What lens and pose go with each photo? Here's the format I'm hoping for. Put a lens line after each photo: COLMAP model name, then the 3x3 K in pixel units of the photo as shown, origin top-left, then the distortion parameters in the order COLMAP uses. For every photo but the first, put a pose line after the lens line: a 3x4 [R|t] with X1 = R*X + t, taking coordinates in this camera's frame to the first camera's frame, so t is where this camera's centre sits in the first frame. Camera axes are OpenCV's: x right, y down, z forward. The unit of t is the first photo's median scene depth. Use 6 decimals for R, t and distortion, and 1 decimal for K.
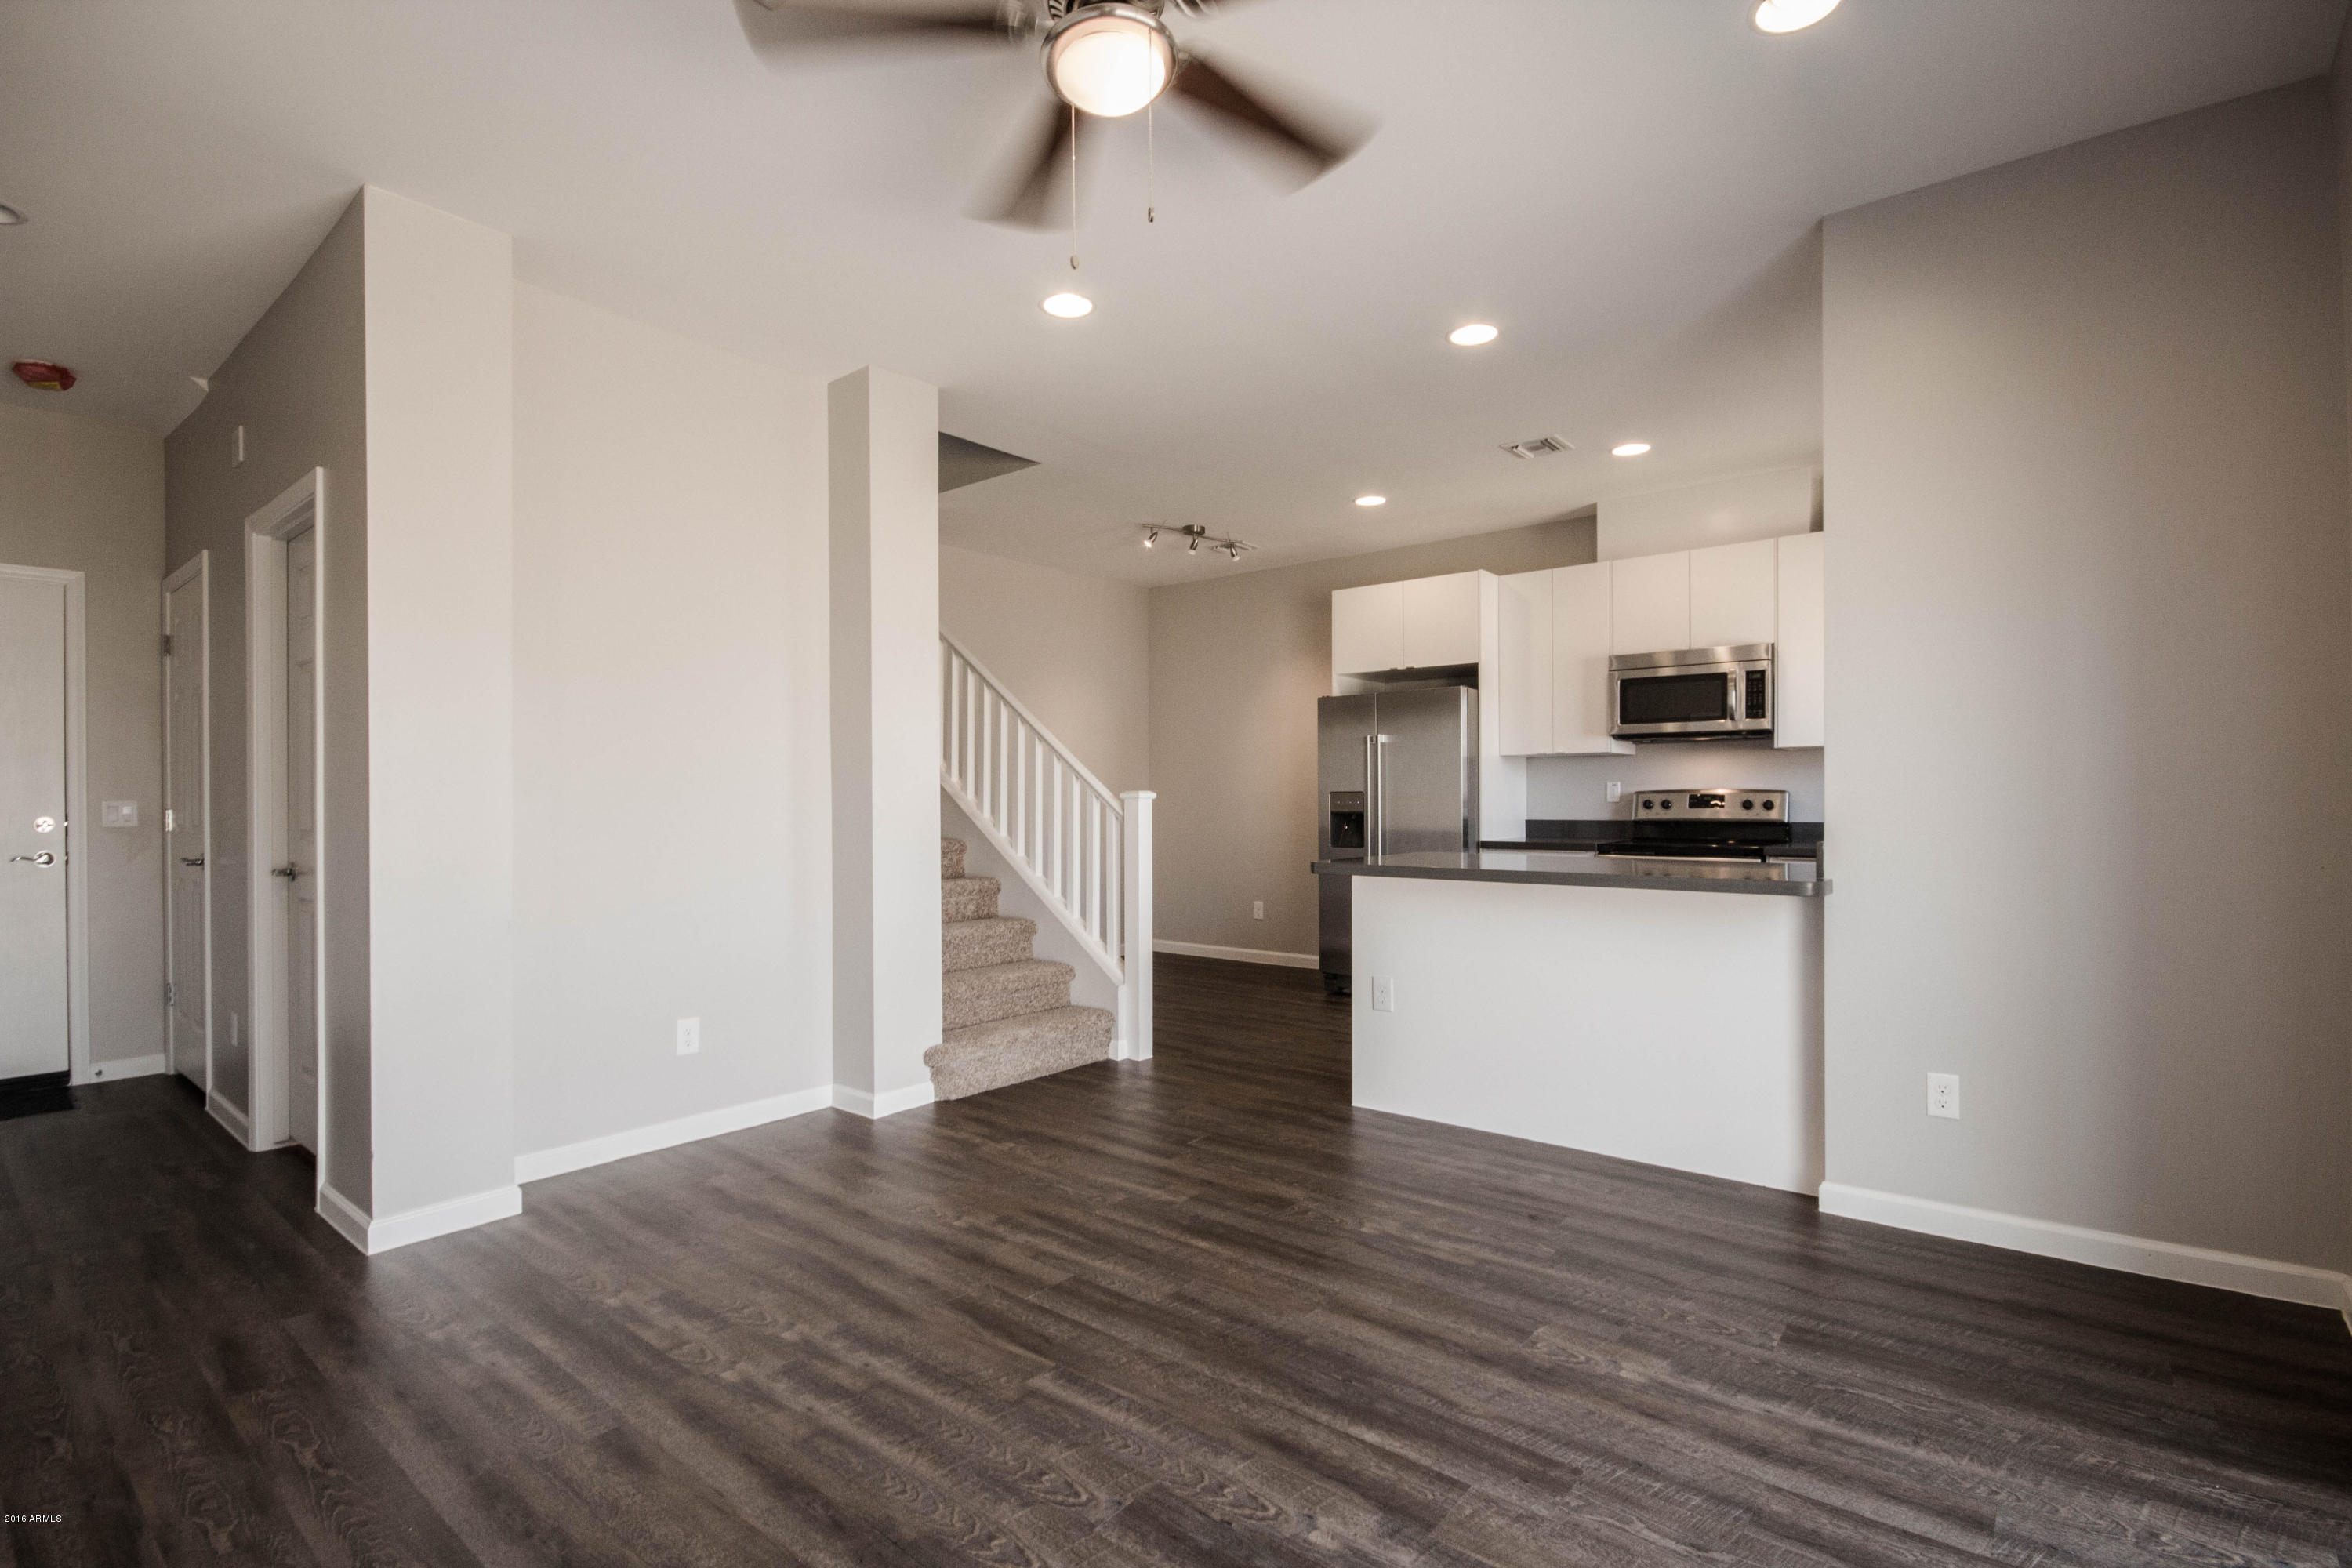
lens RADIAL K [[1095.4, 0, 1182.9], [0, 1095.4, 793.2], [0, 0, 1]] dist [0.002336, 0.000131]
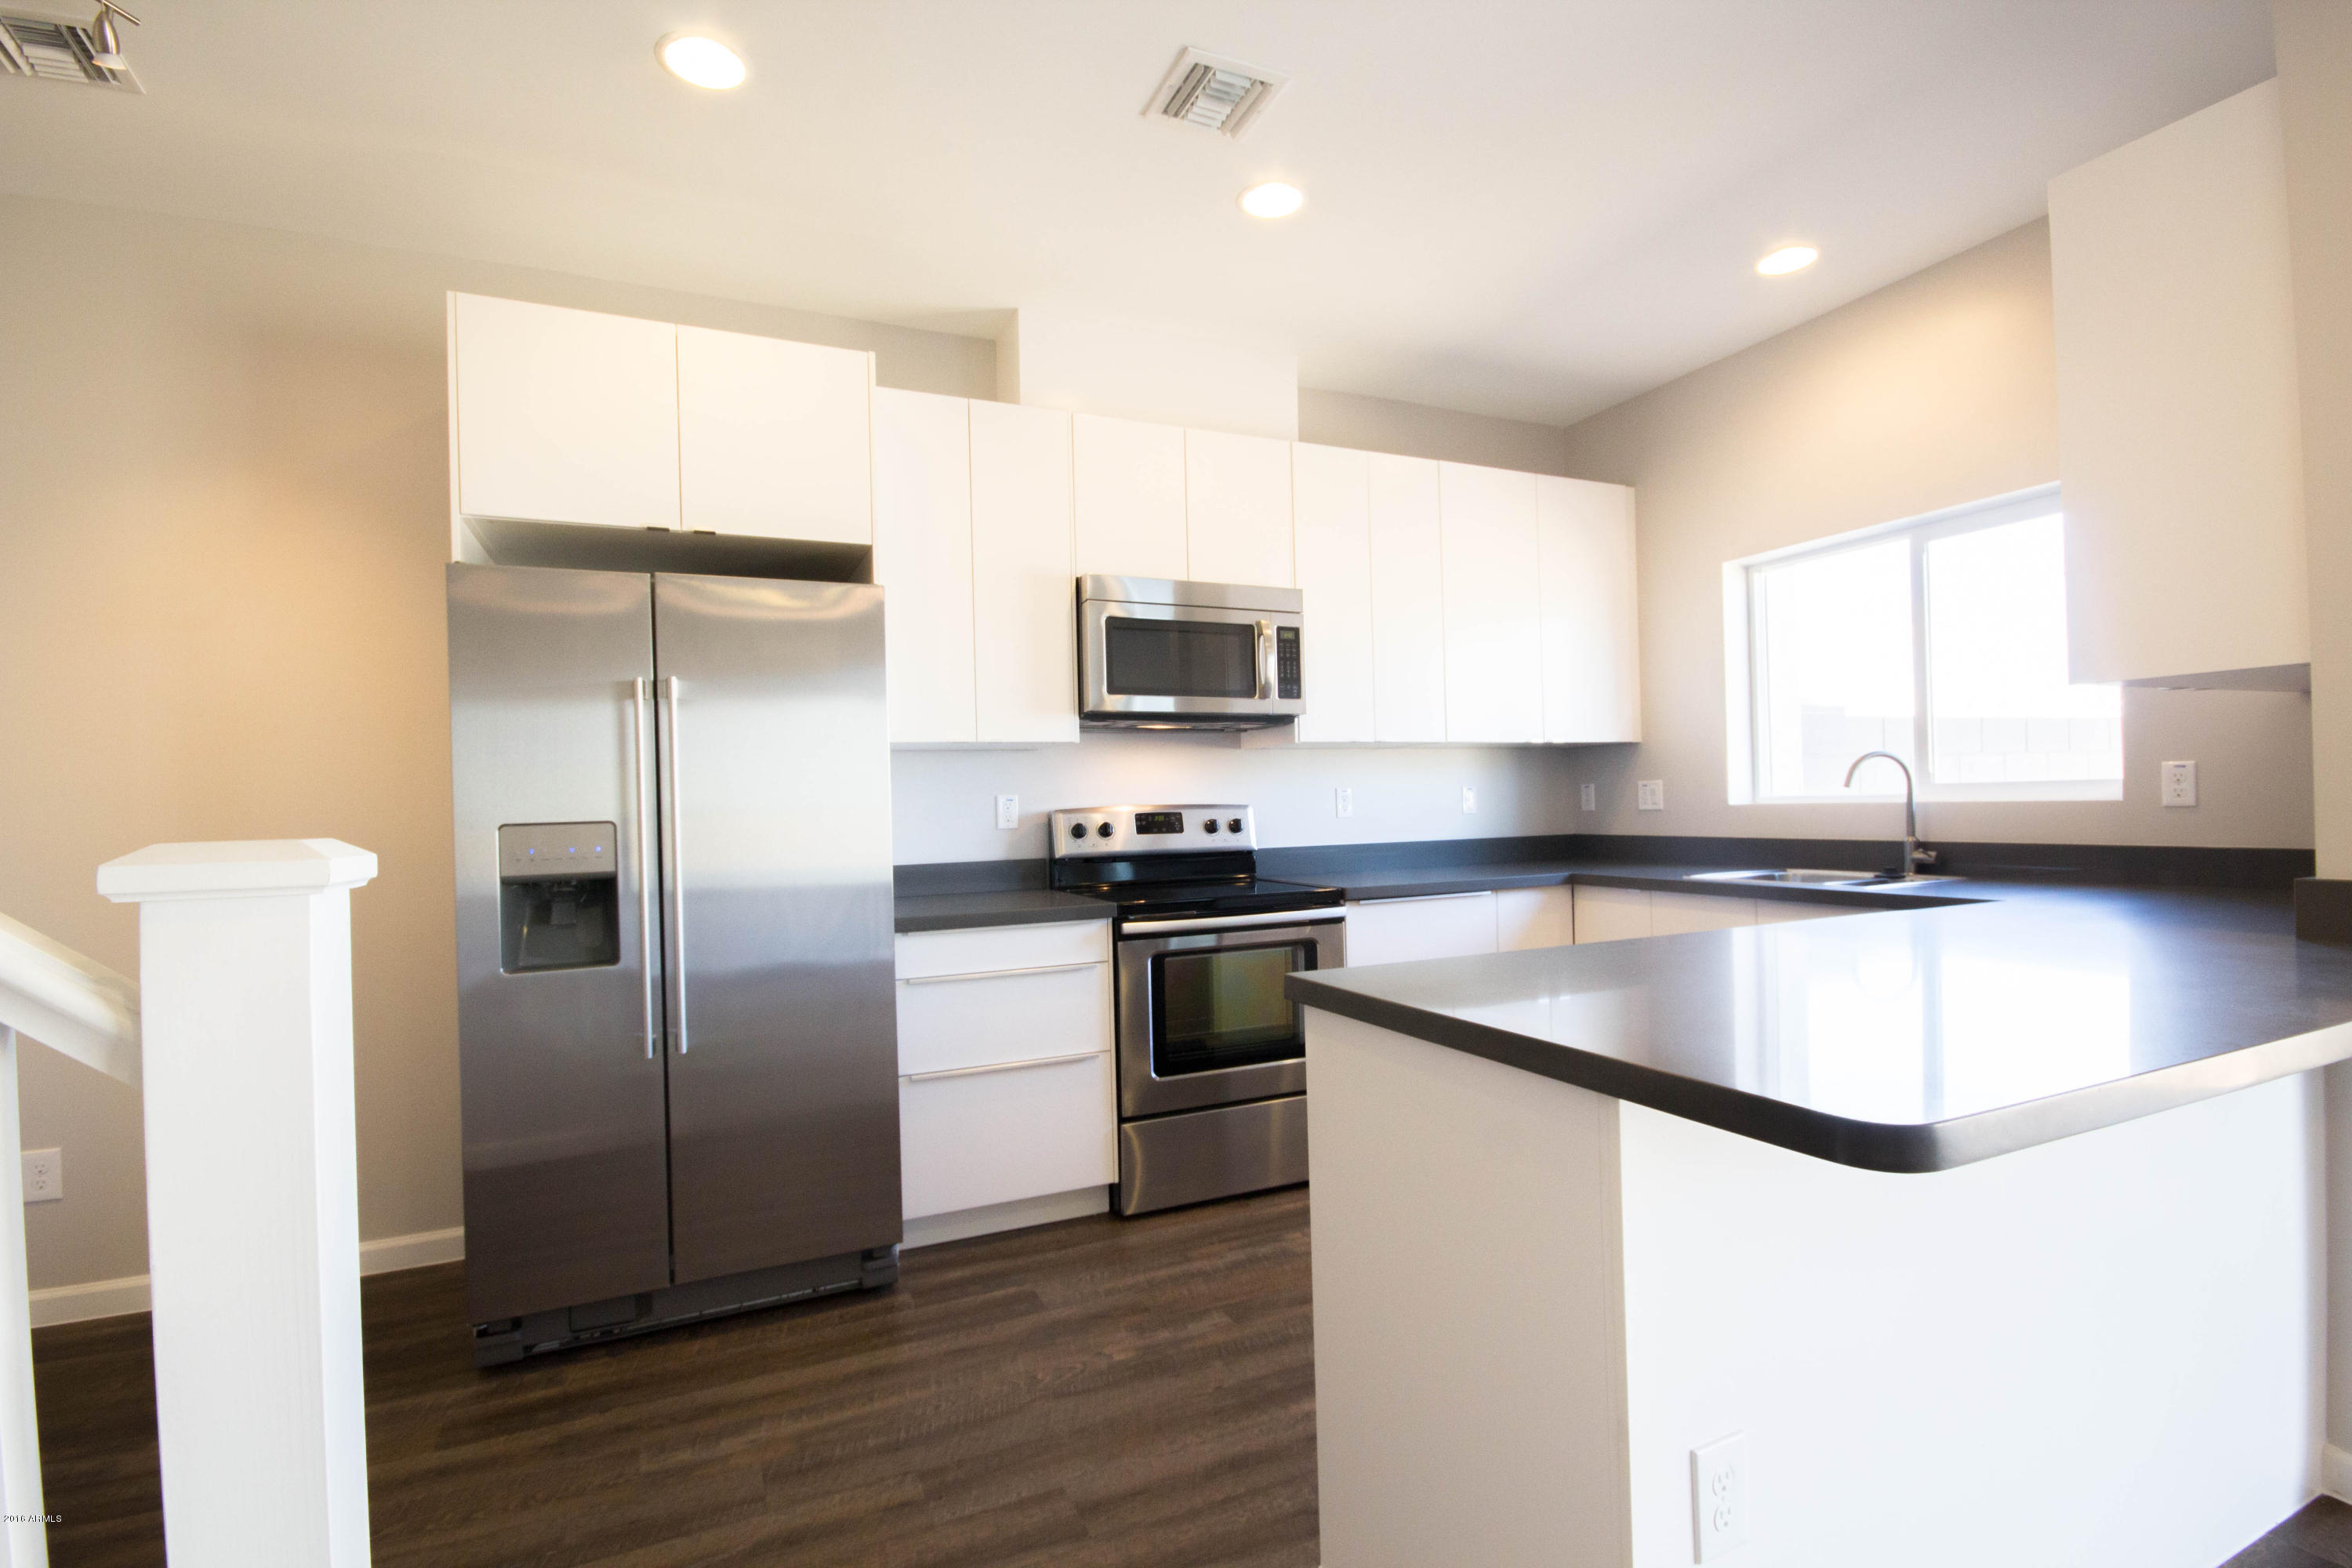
lens RADIAL K [[1095.4, 0, 1179.9], [0, 1095.4, 799.2], [0, 0, 1]] dist [0.002336, 0.000131]
pose [[0.445870, -0.005791, 0.895079, -0.105220], [0.018317, 0.999829, -0.002656, -0.005053], [-0.894910, 0.017579, 0.445899, 0.710866]]
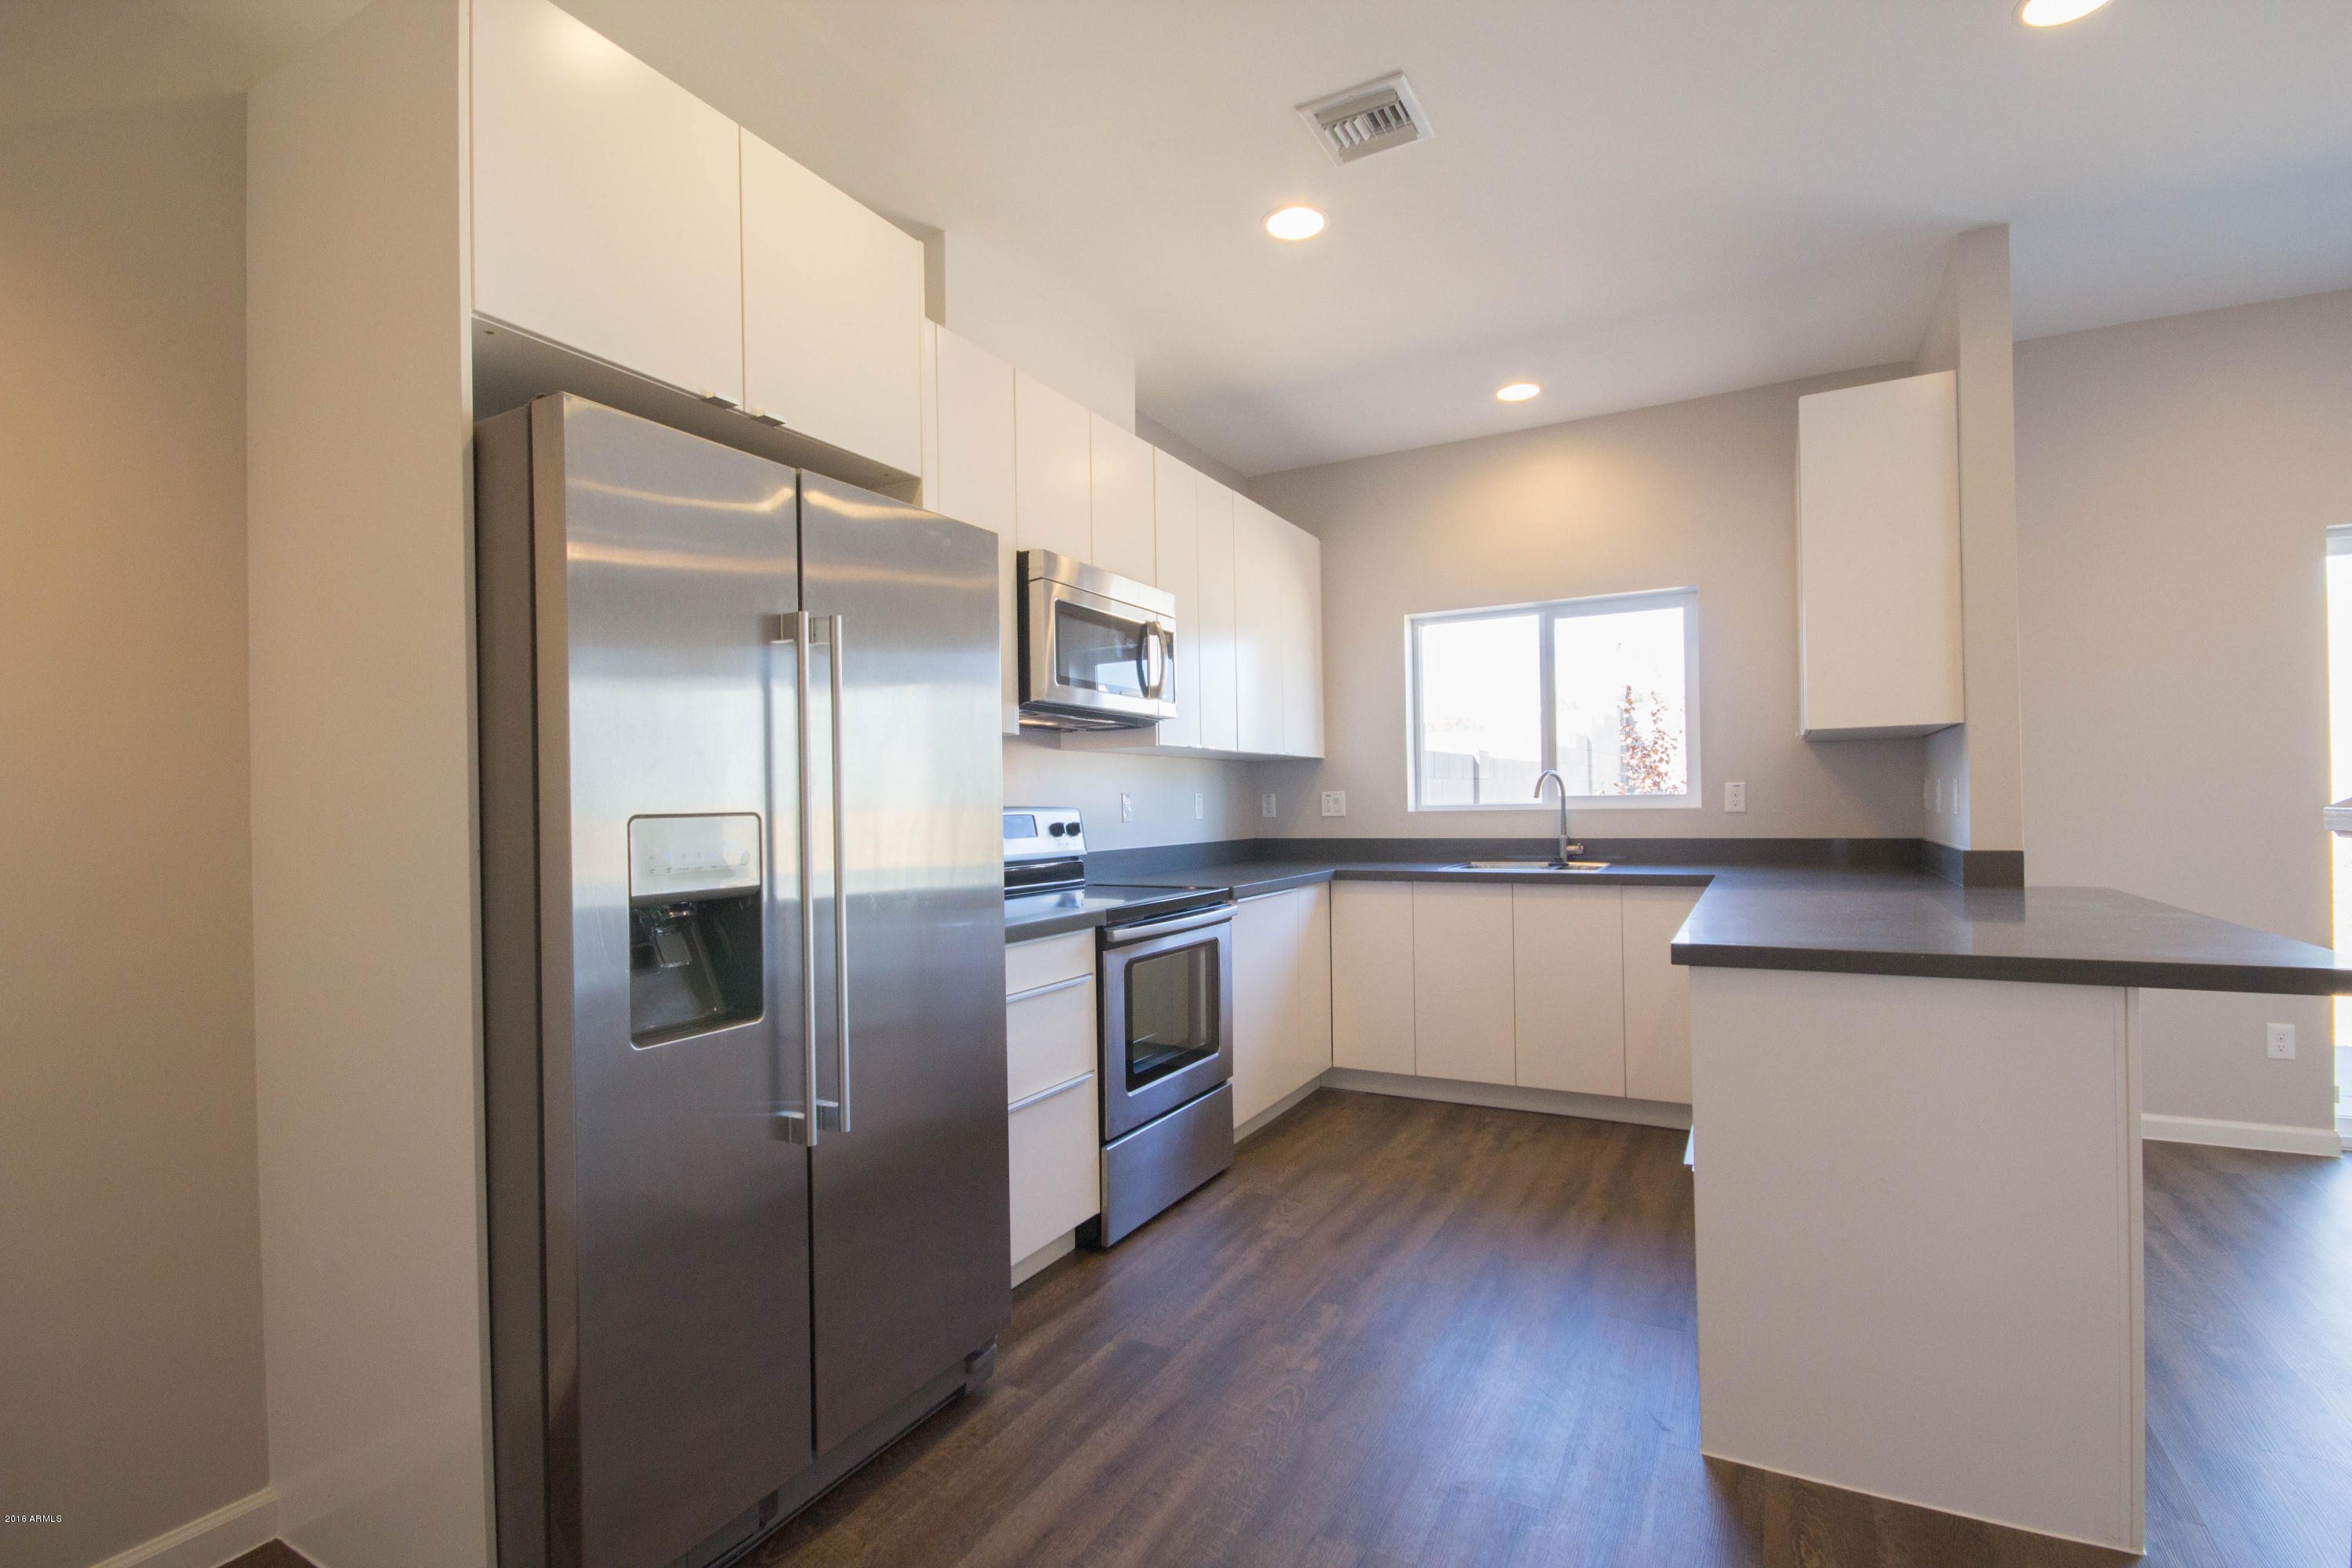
lens RADIAL K [[1095.4, 0, 1179.6], [0, 1095.4, 798.6], [0, 0, 1]] dist [0.002336, 0.000131]
pose [[-0.185304, 0.009876, 0.982632, -0.135691], [0.010037, 0.999916, -0.008157, -0.002111], [-0.982630, 0.008351, -0.185387, 1.047049]]
